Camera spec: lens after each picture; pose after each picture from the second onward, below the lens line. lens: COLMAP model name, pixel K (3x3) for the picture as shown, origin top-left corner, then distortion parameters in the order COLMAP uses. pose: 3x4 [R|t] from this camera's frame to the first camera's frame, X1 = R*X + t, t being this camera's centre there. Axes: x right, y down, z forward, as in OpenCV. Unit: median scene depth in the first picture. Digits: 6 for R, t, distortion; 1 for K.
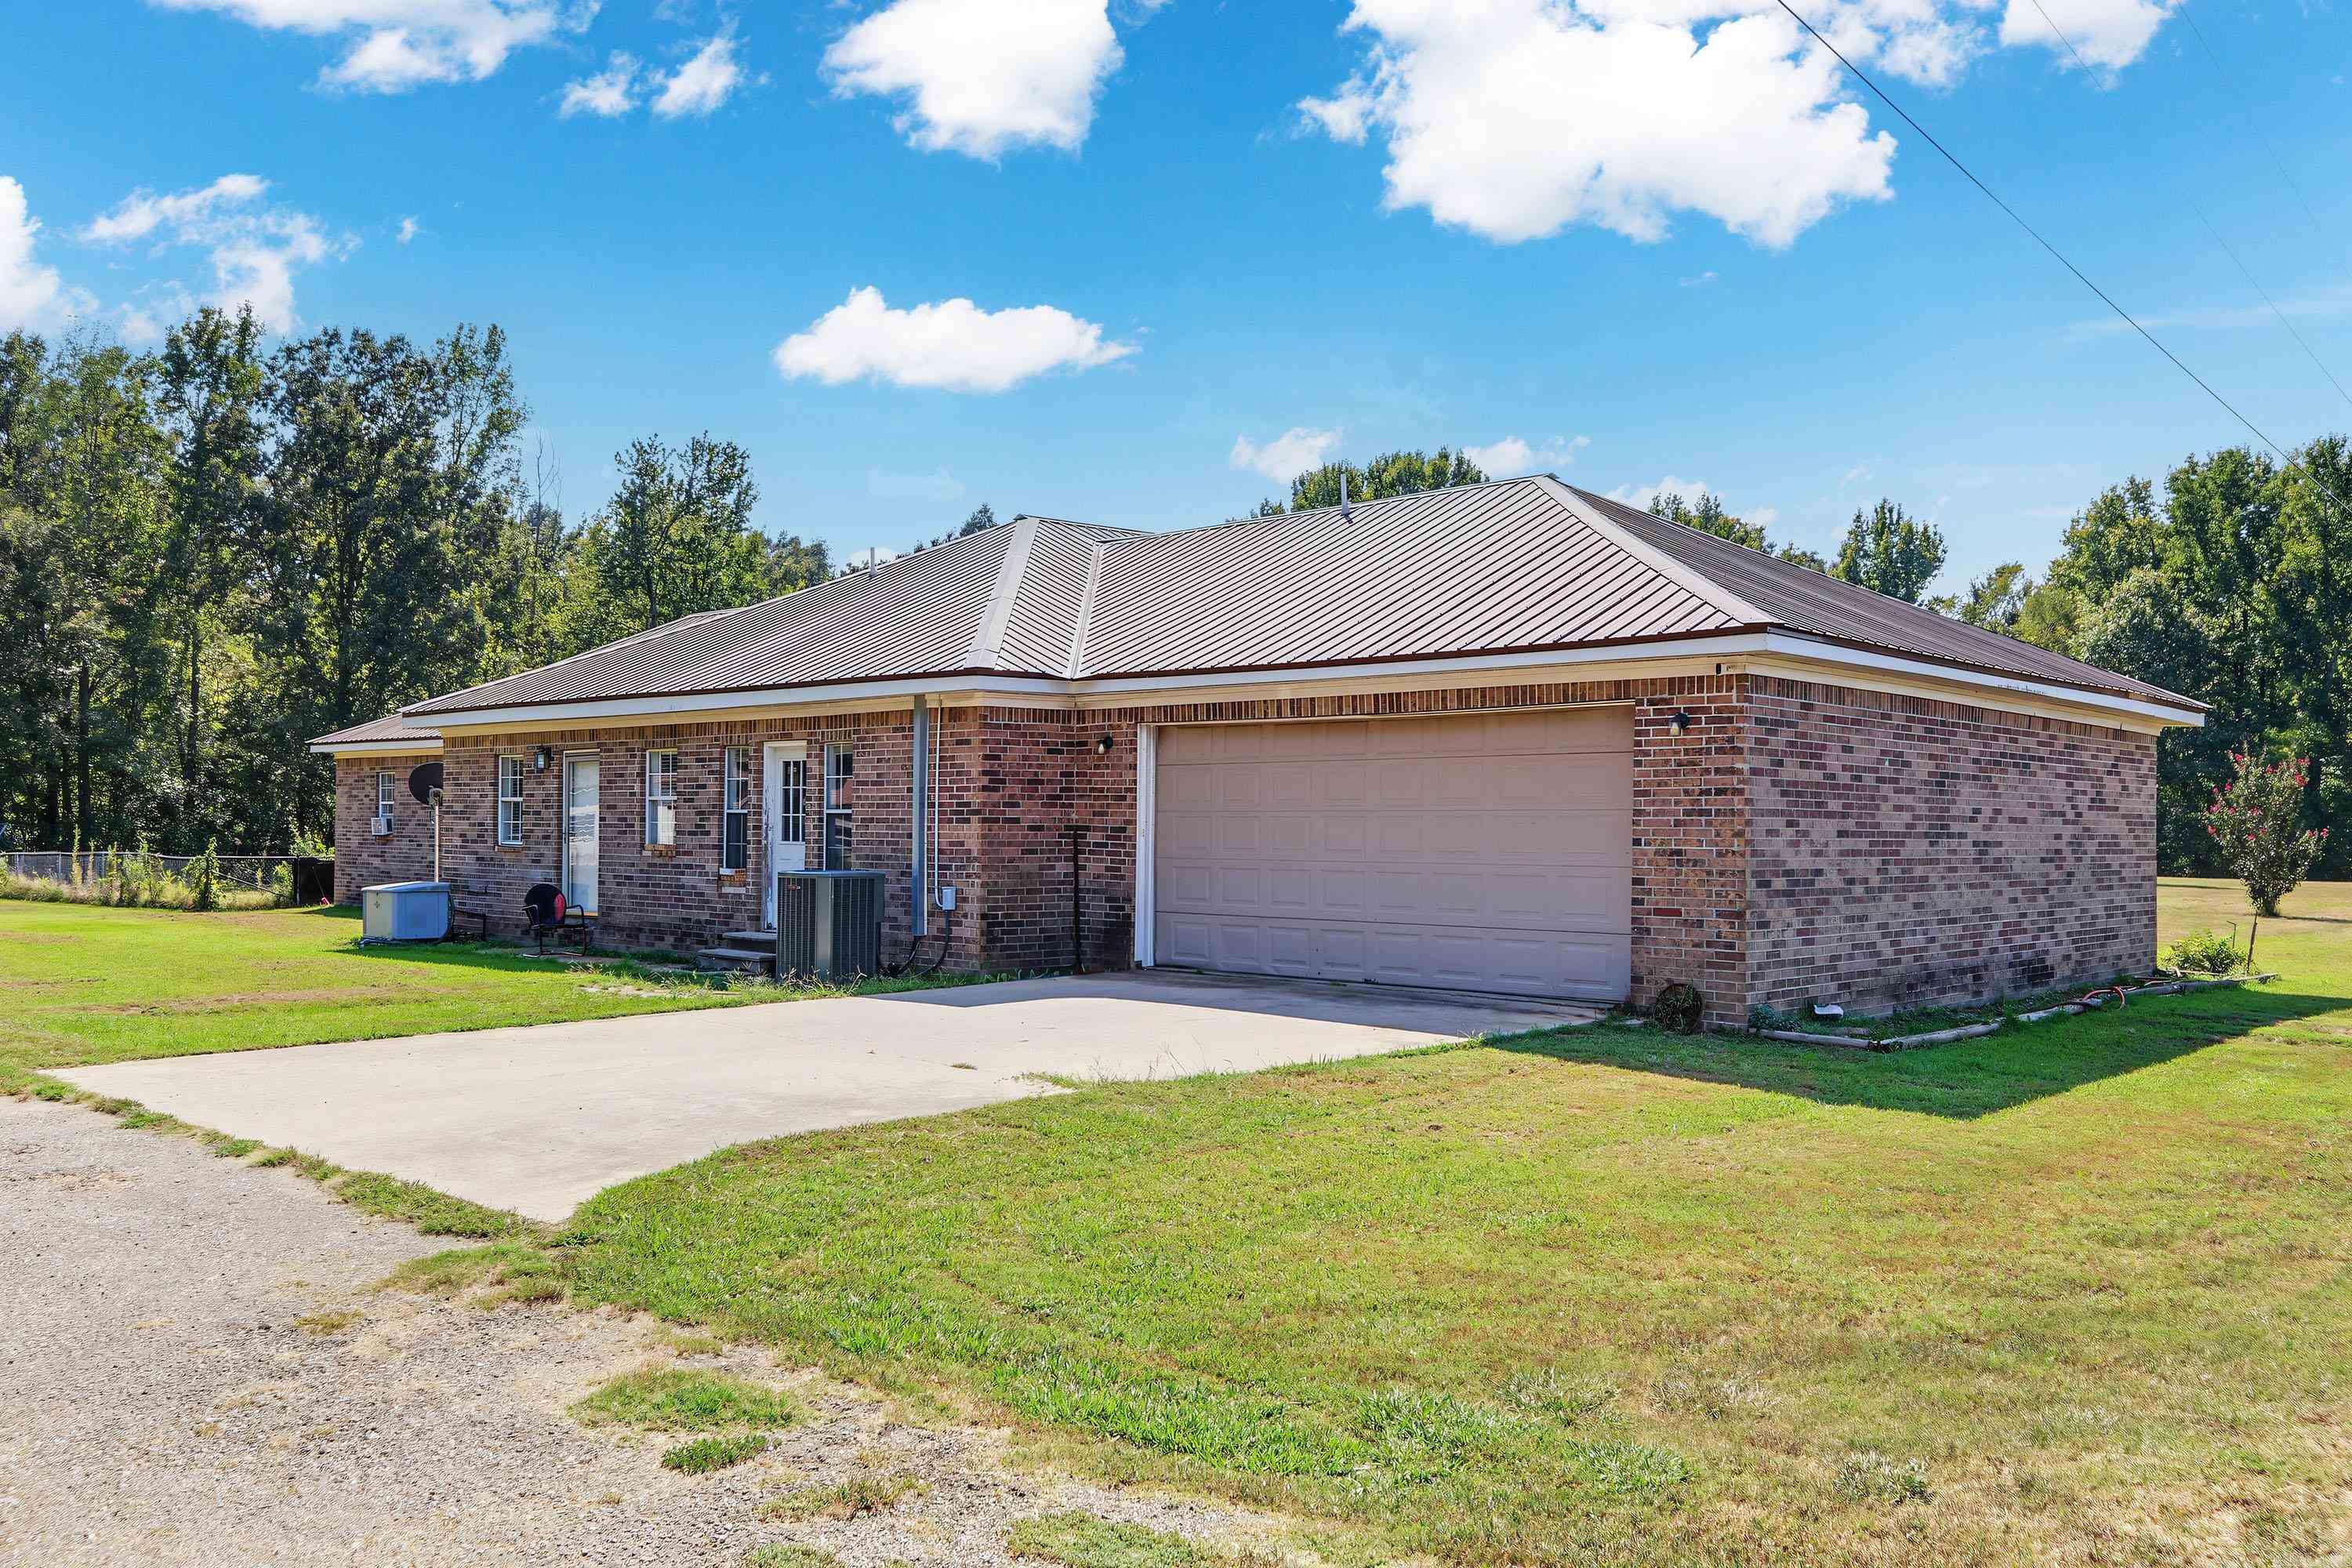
lens RADIAL K [[1880.2, 0, 1172.0], [0, 1880.2, 790.1], [0, 0, 1]] dist [0.007459, 0.007344]
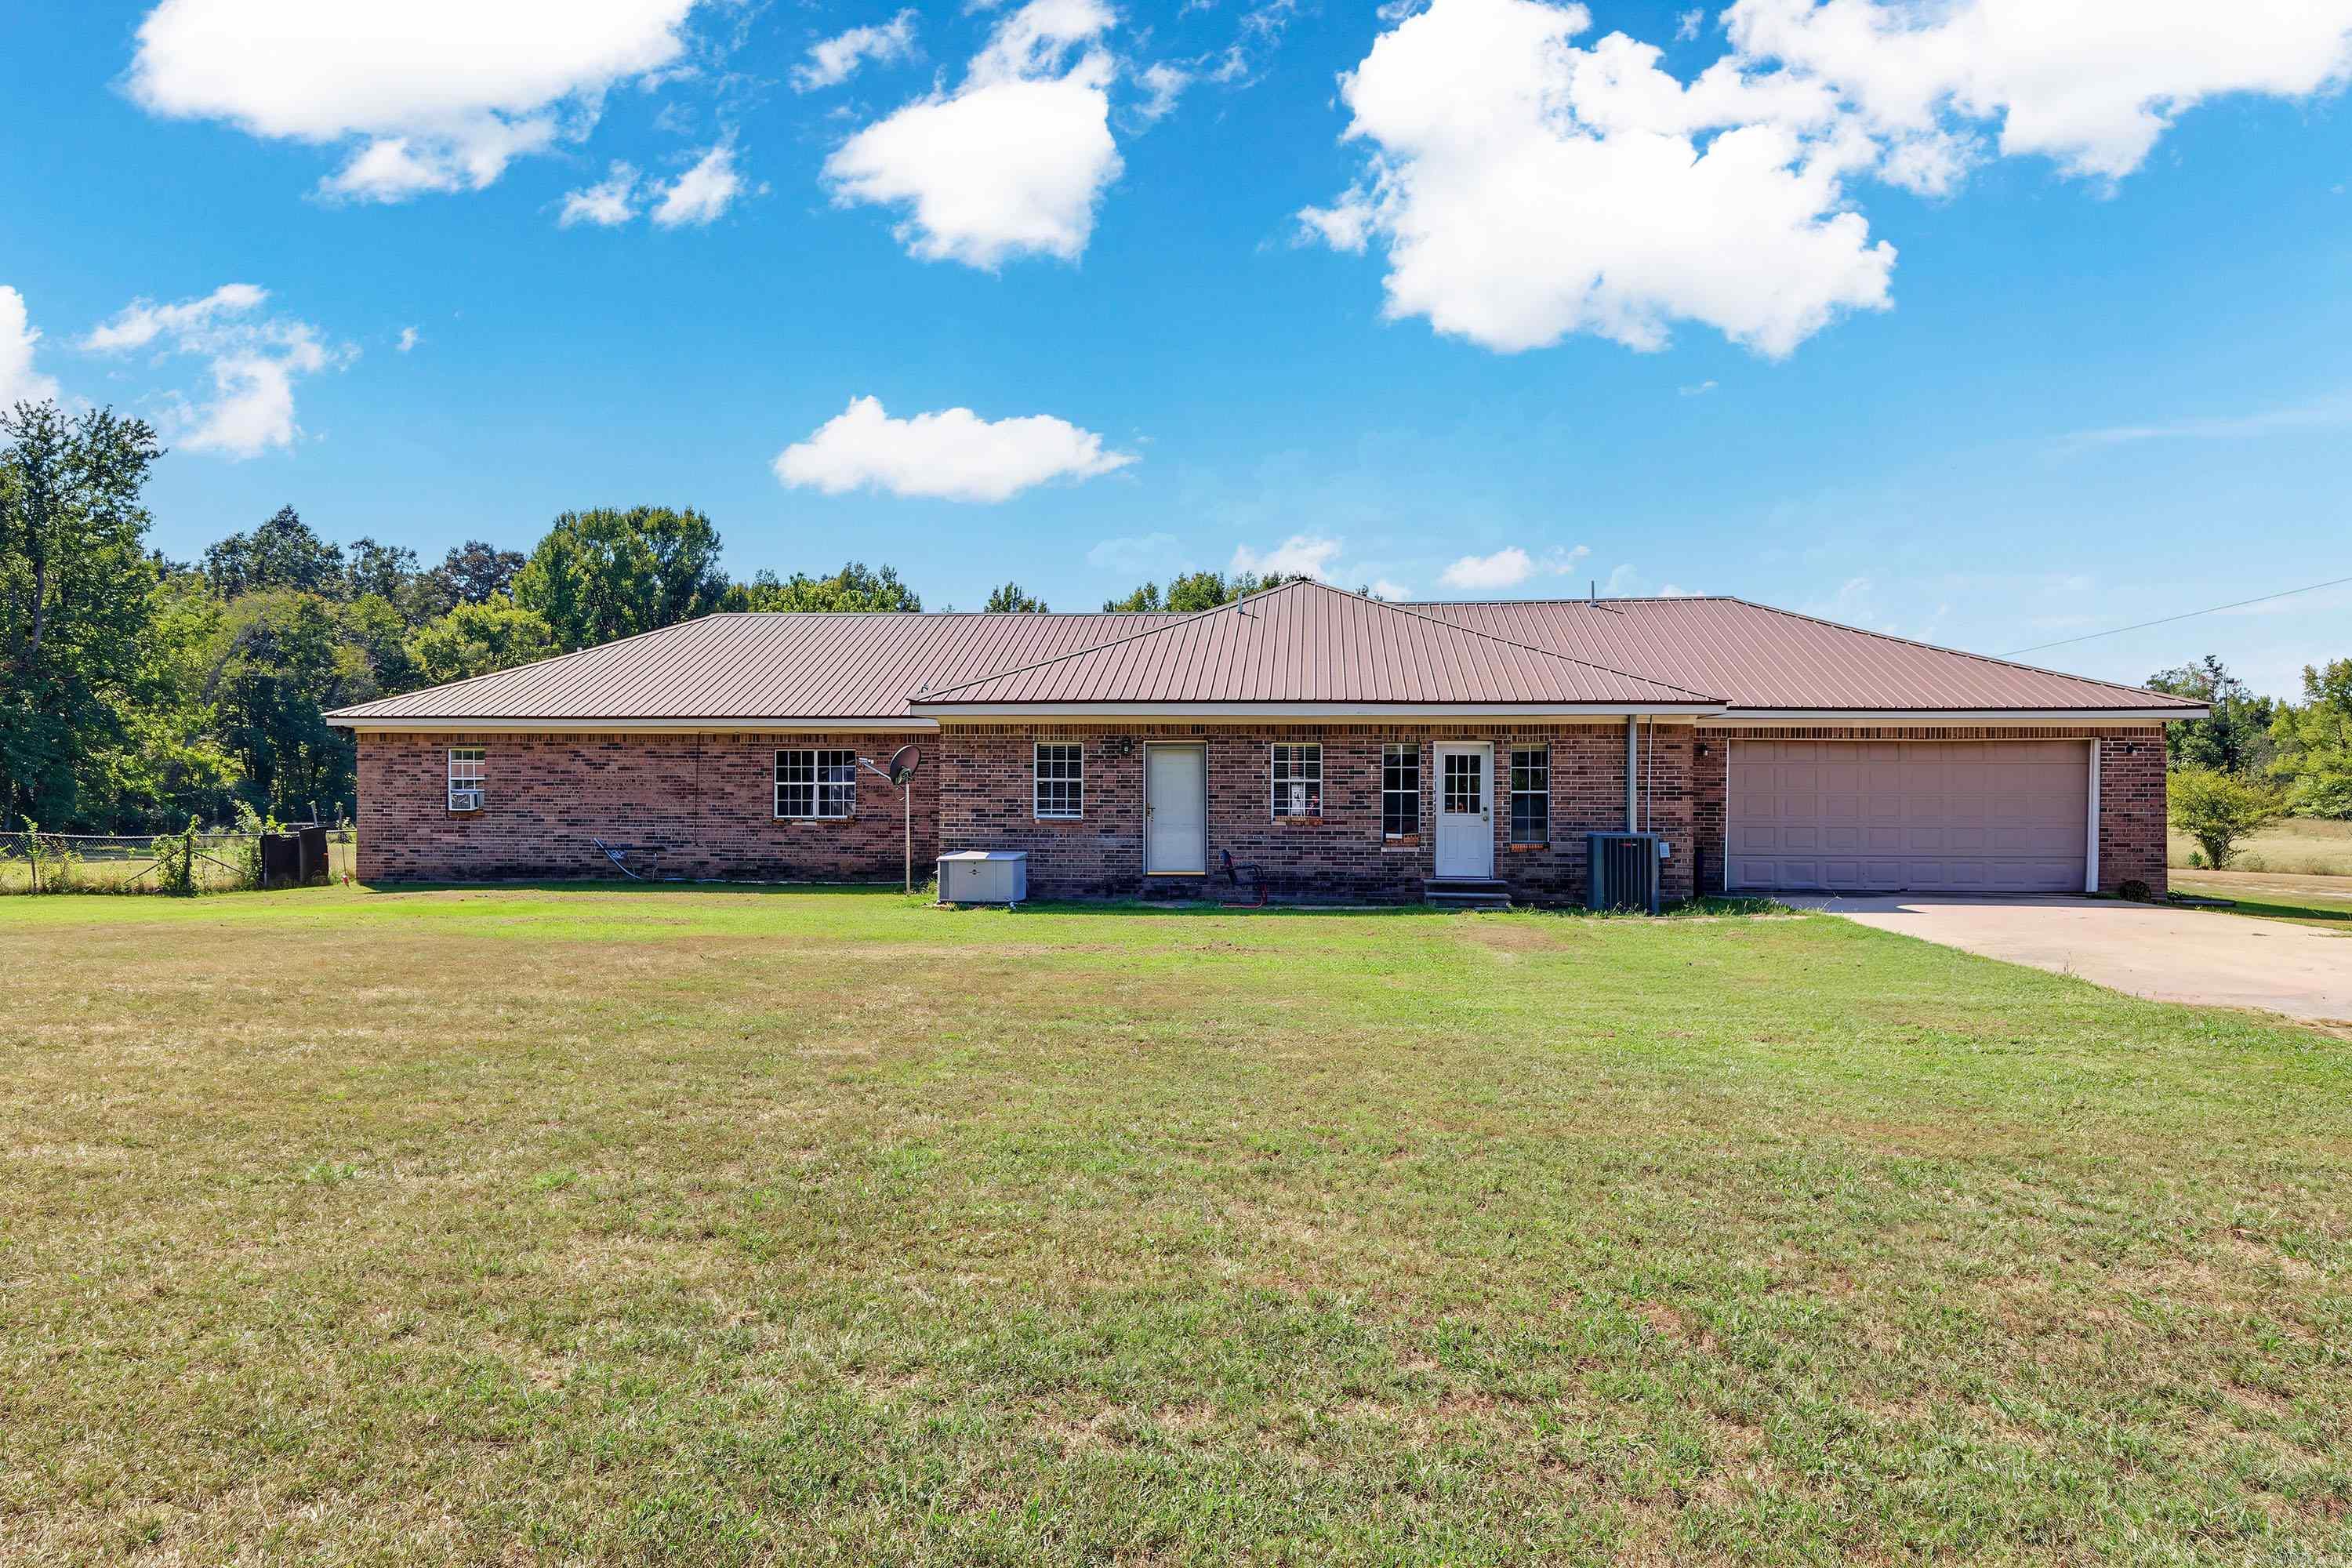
lens RADIAL K [[1356.1, 0, 1170.1], [0, 1356.1, 794.9], [0, 0, 1]] dist [-0.005458, -0.000628]
pose [[0.792001, 0.000582, 0.610519, -0.978076], [-0.011154, 0.999846, 0.013517, 0.002482], [-0.610418, -0.017515, 0.791886, 0.334185]]
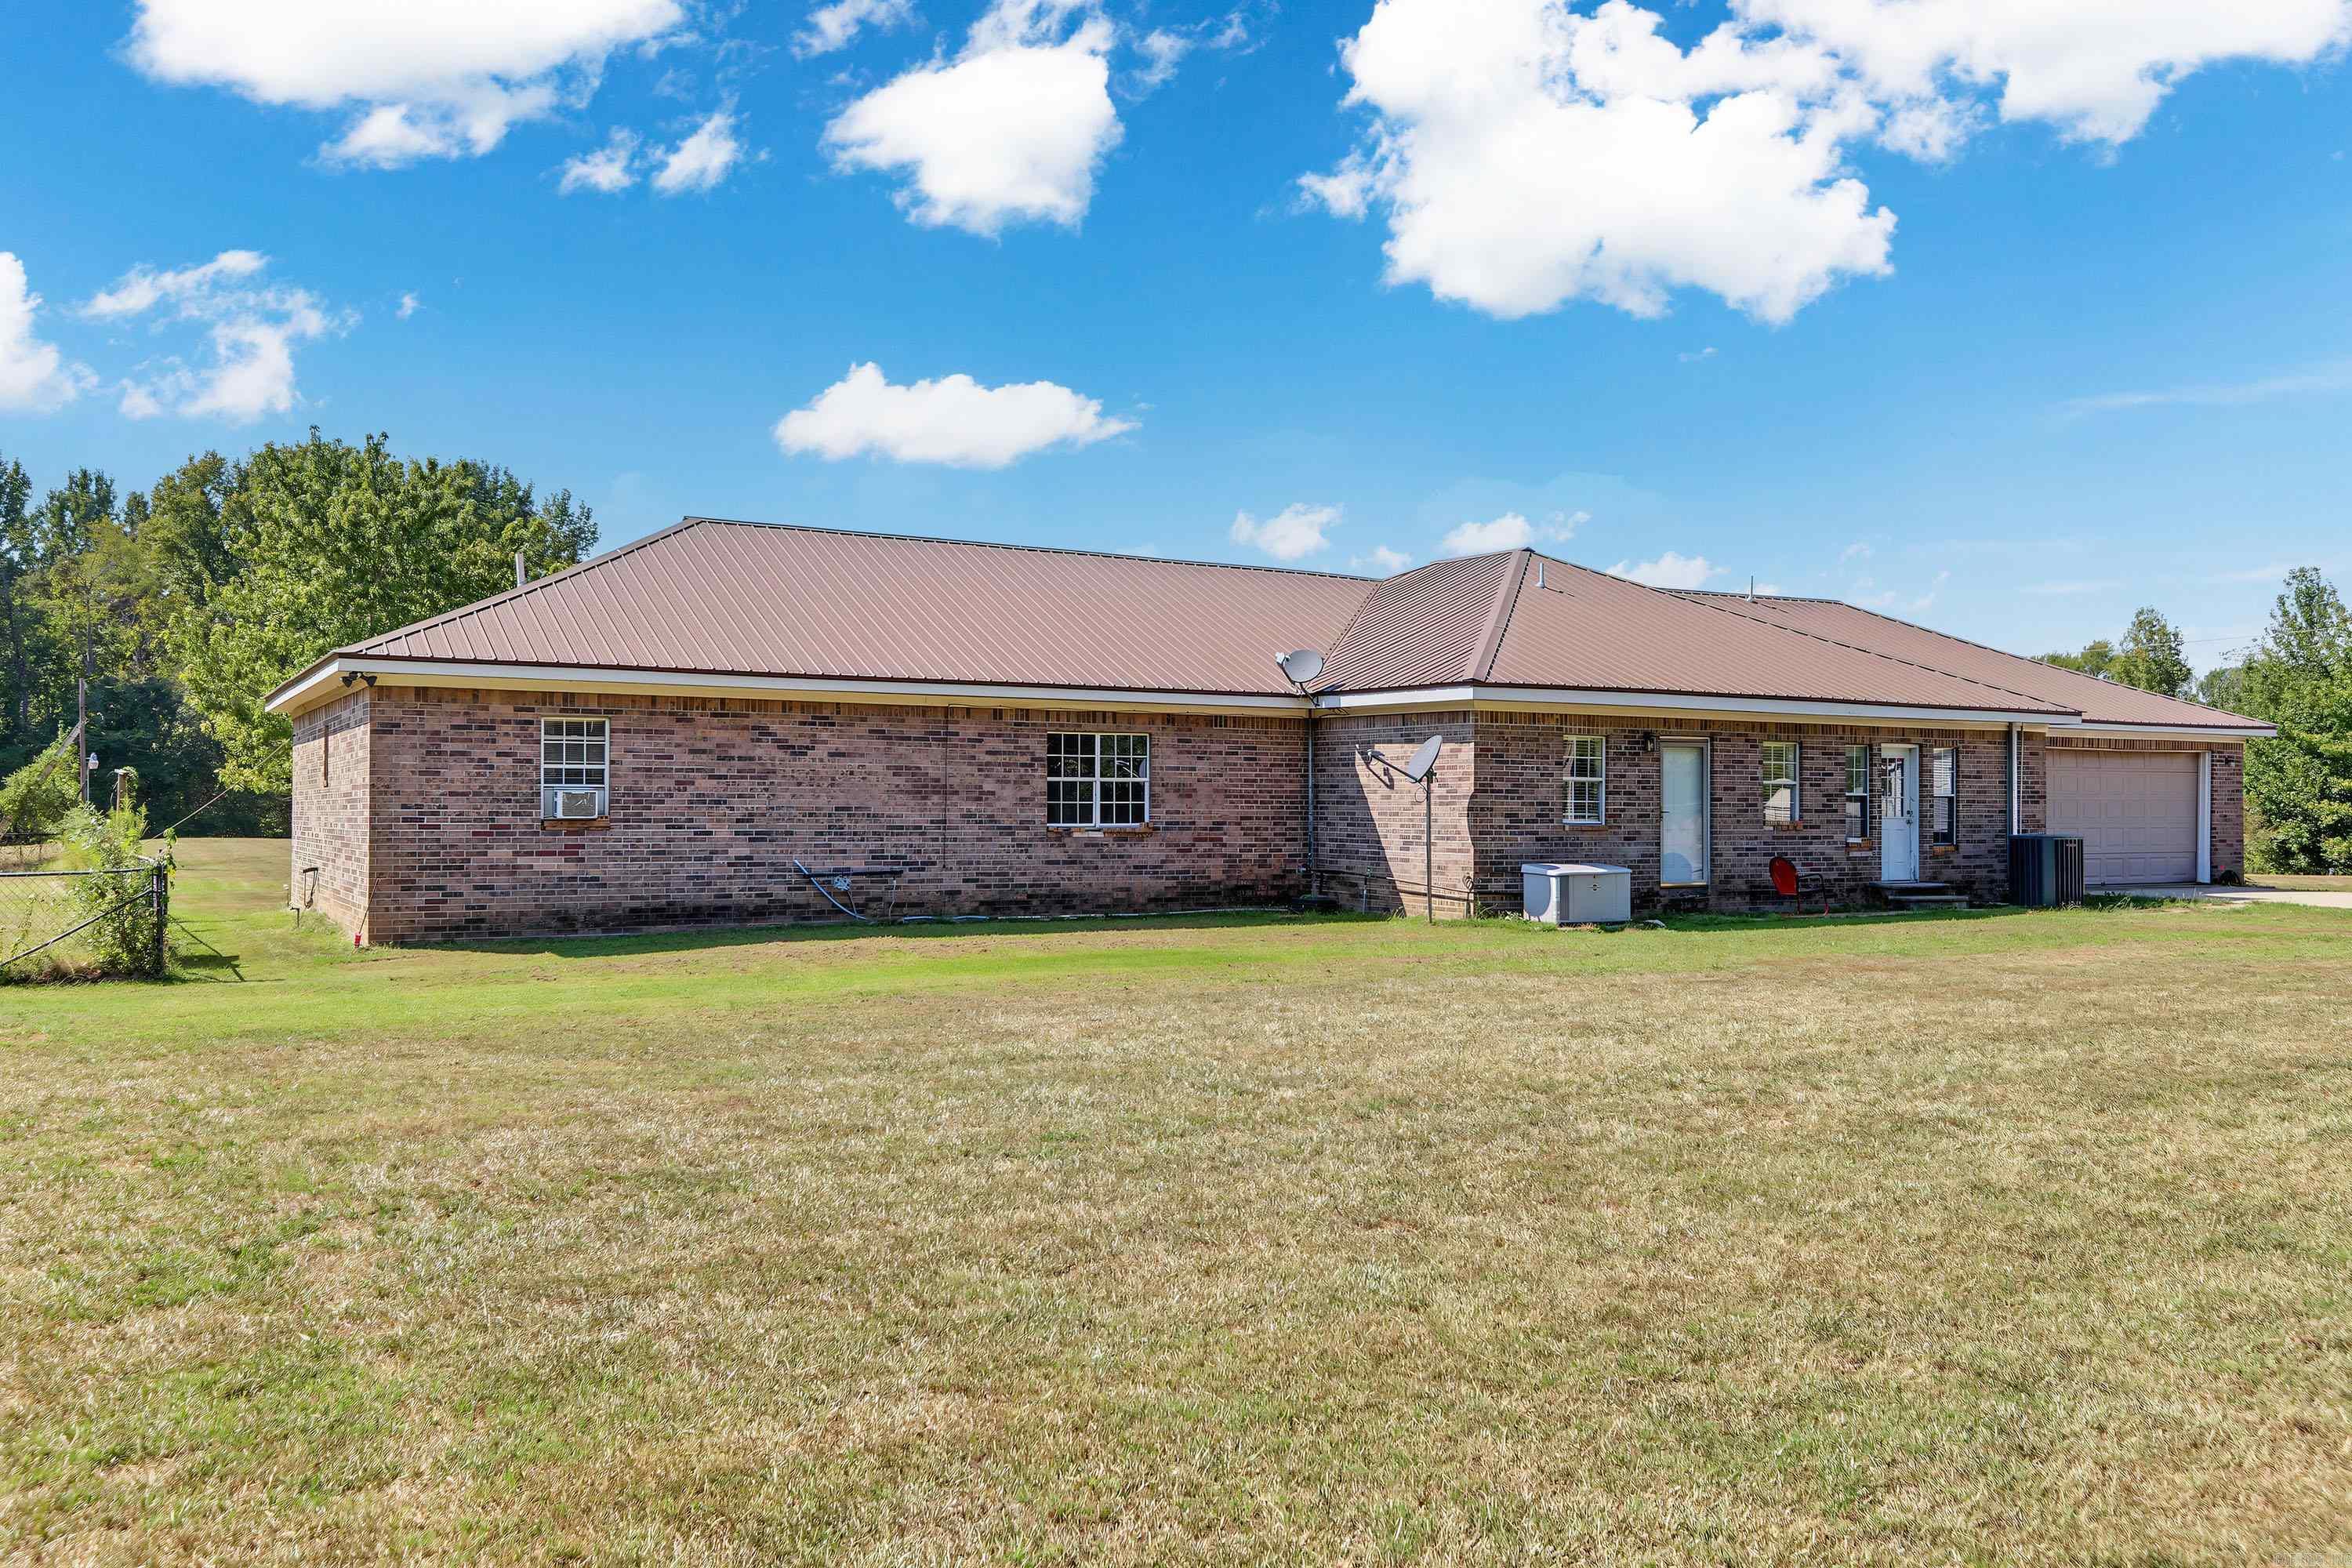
lens RADIAL K [[1880.2, 0, 1183.7], [0, 1880.2, 780.4], [0, 0, 1]] dist [0.007459, 0.007344]
pose [[0.282971, 0.009285, 0.959084, -1.663266], [-0.020395, 0.999785, -0.003661, 0.016396], [-0.958912, -0.018525, 0.283099, 1.099764]]
